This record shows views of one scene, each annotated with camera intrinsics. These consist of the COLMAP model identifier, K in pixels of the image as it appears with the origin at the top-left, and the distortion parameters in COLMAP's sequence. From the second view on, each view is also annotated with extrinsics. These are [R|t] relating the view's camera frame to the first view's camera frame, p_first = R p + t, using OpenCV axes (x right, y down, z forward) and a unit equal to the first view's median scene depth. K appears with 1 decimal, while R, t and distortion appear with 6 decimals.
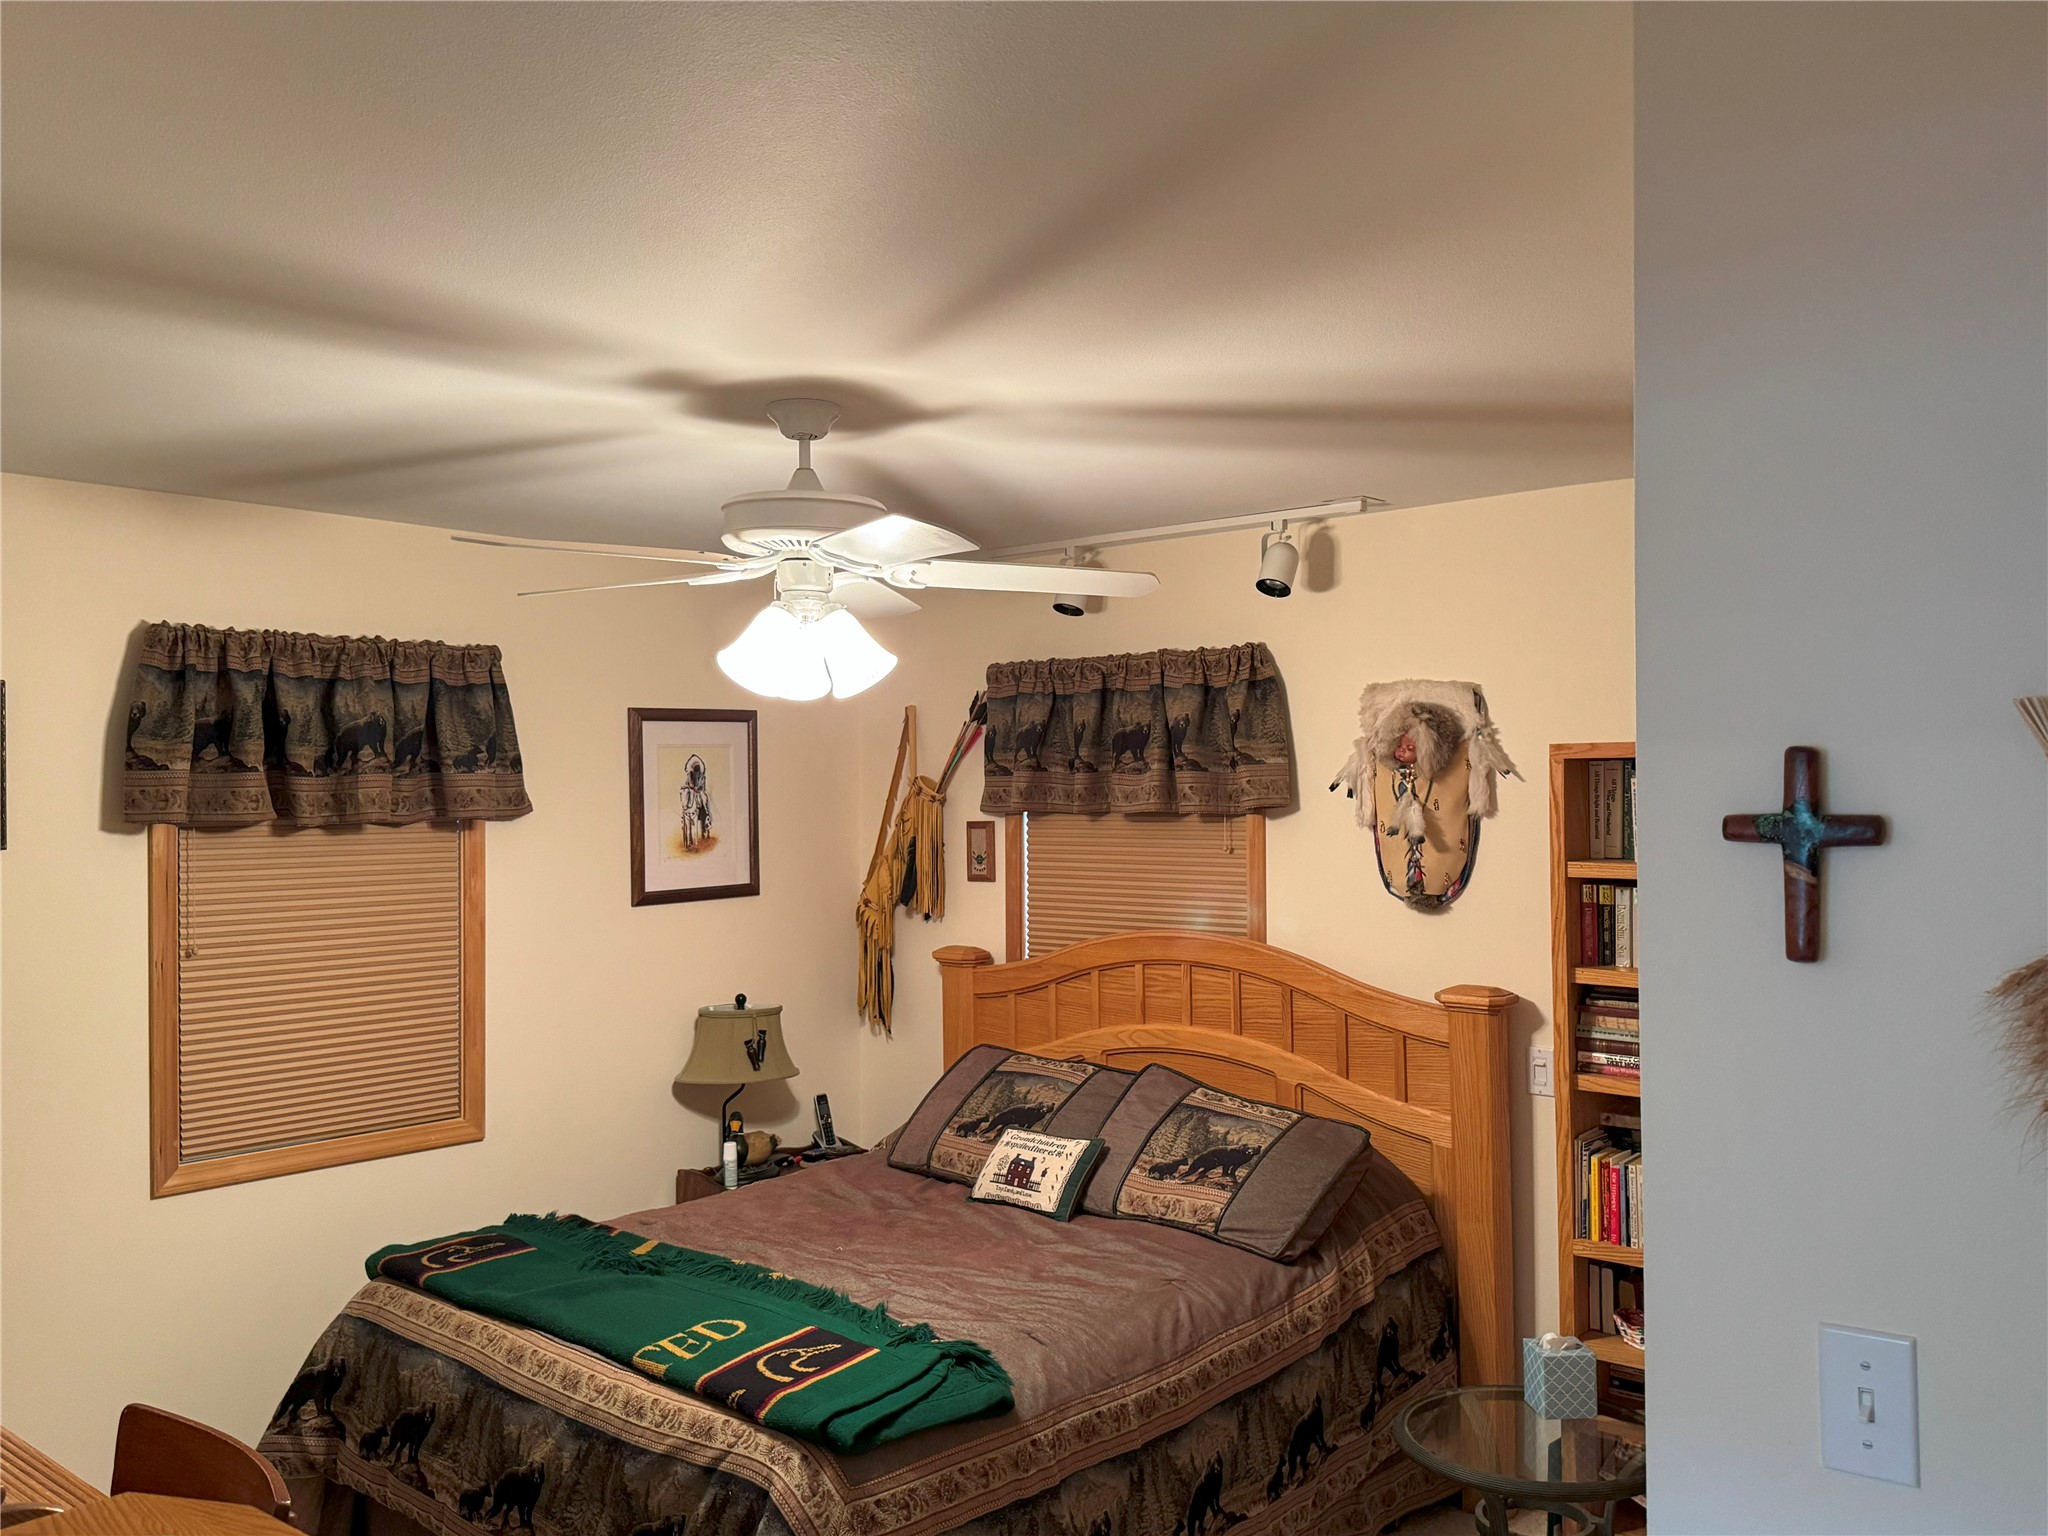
lens RADIAL K [[1687.3, 0, 1024.0], [0, 1687.3, 768.0], [0, 0, 1]] dist [0.119714, -0.154594]
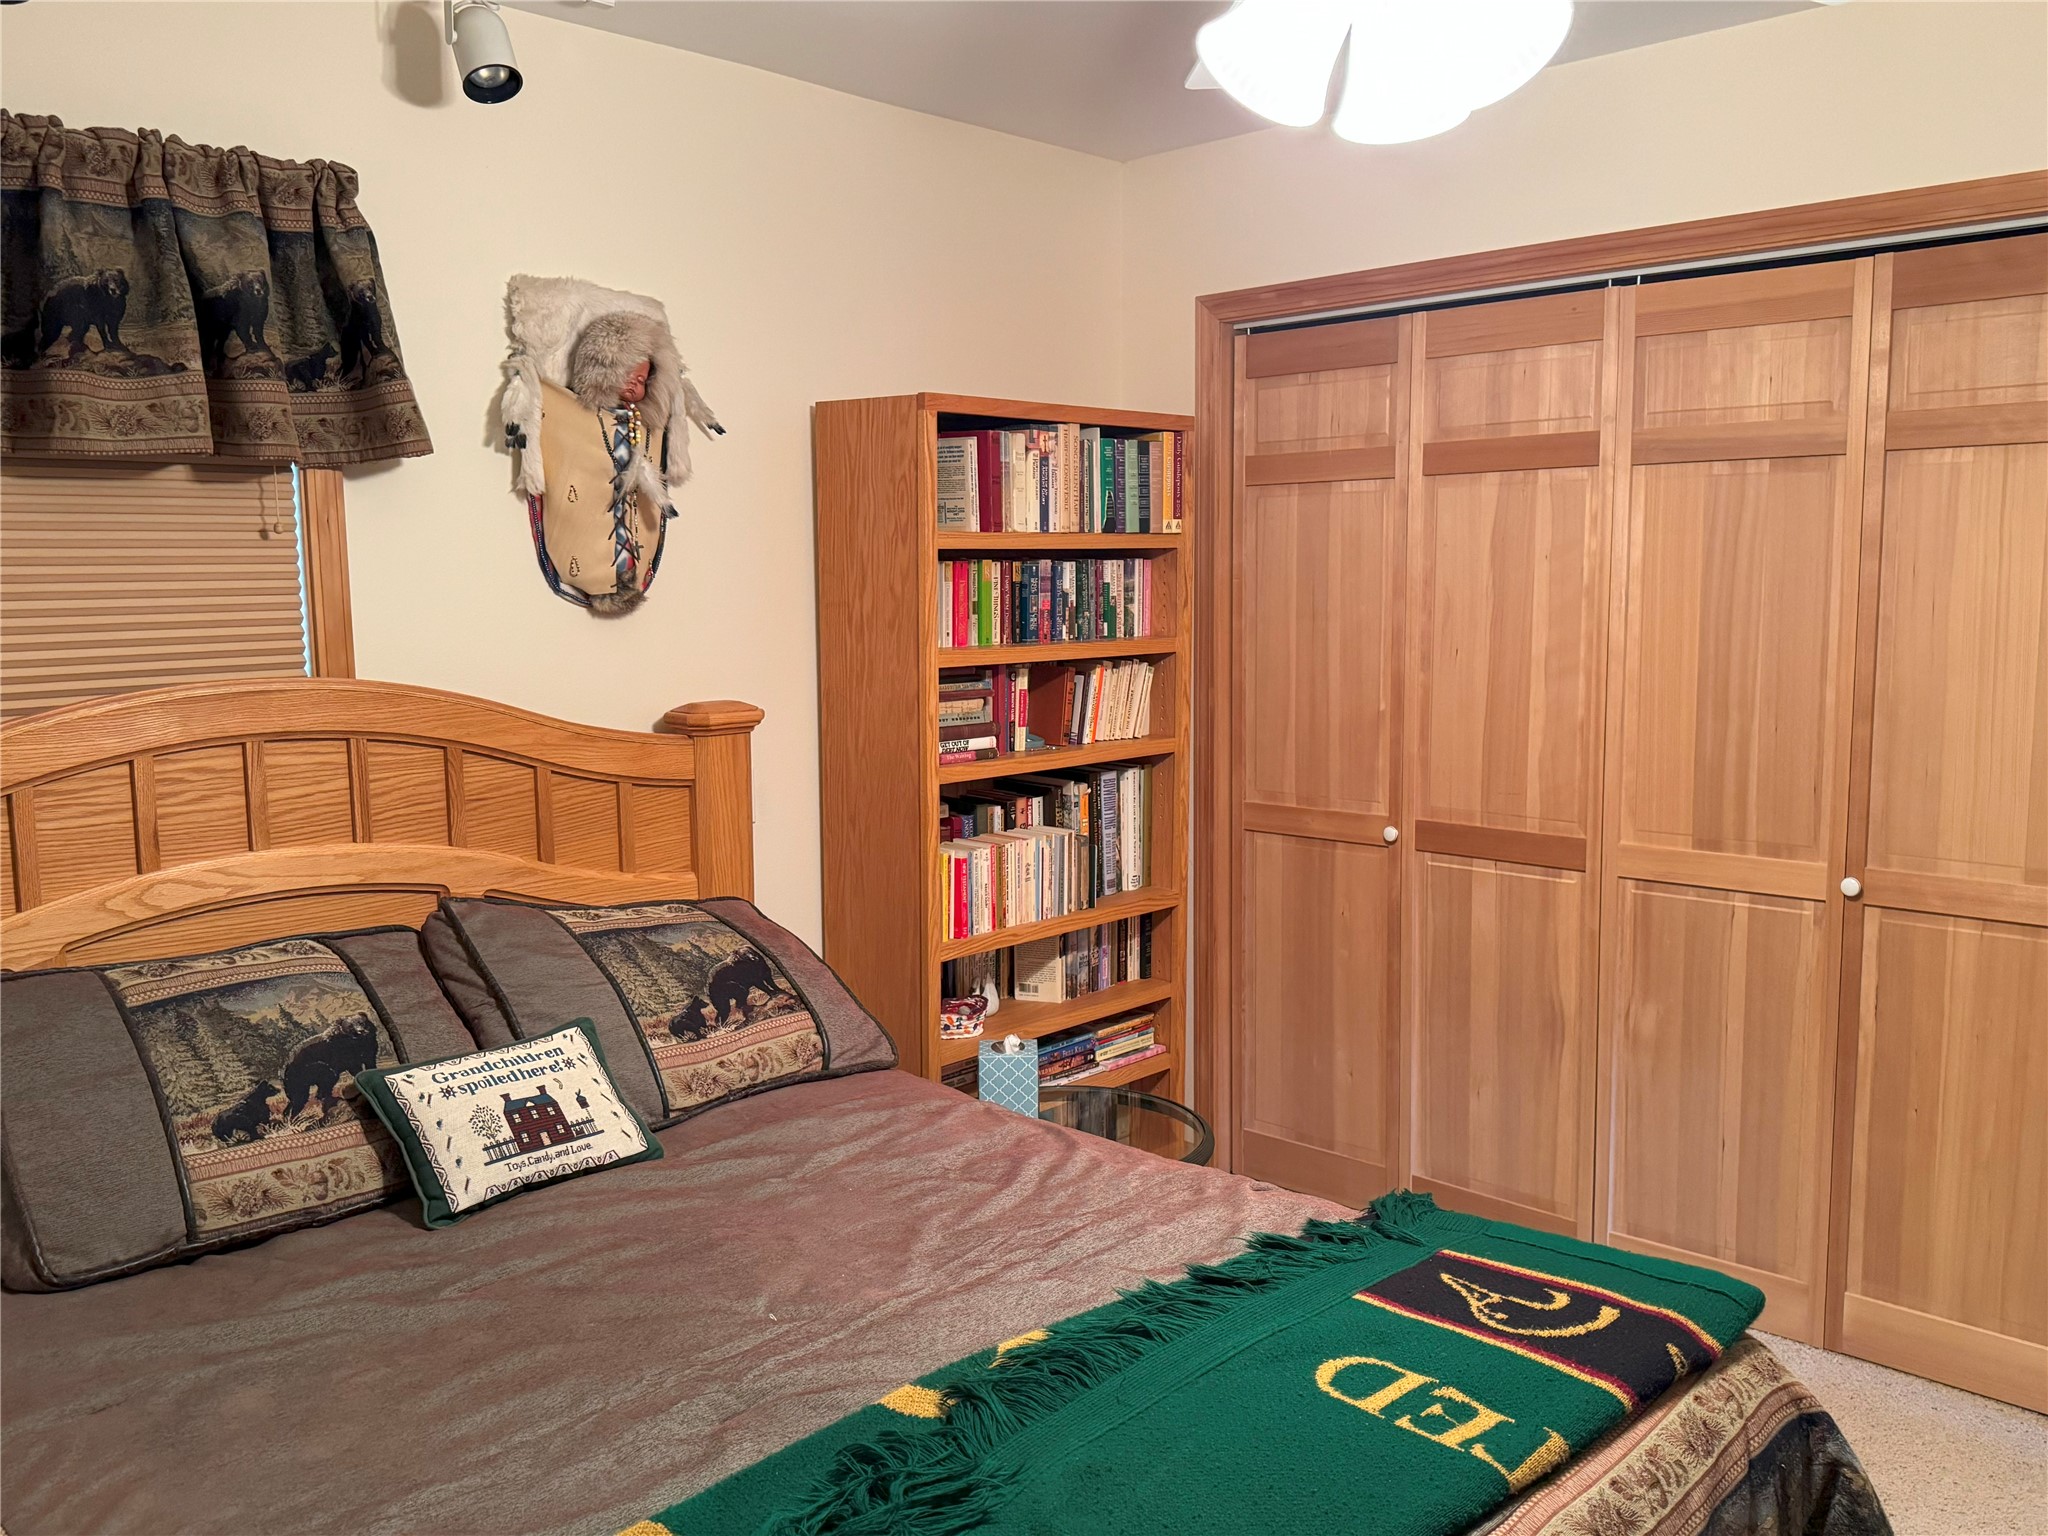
lens RADIAL K [[1687.3, 0, 1024.0], [0, 1687.3, 768.0], [0, 0, 1]] dist [0.119714, -0.154594]
pose [[0.034450, -0.117076, 0.992525, -0.535321], [-0.005779, 0.993075, 0.117342, 0.069290], [-0.999390, -0.009779, 0.033535, 0.871550]]
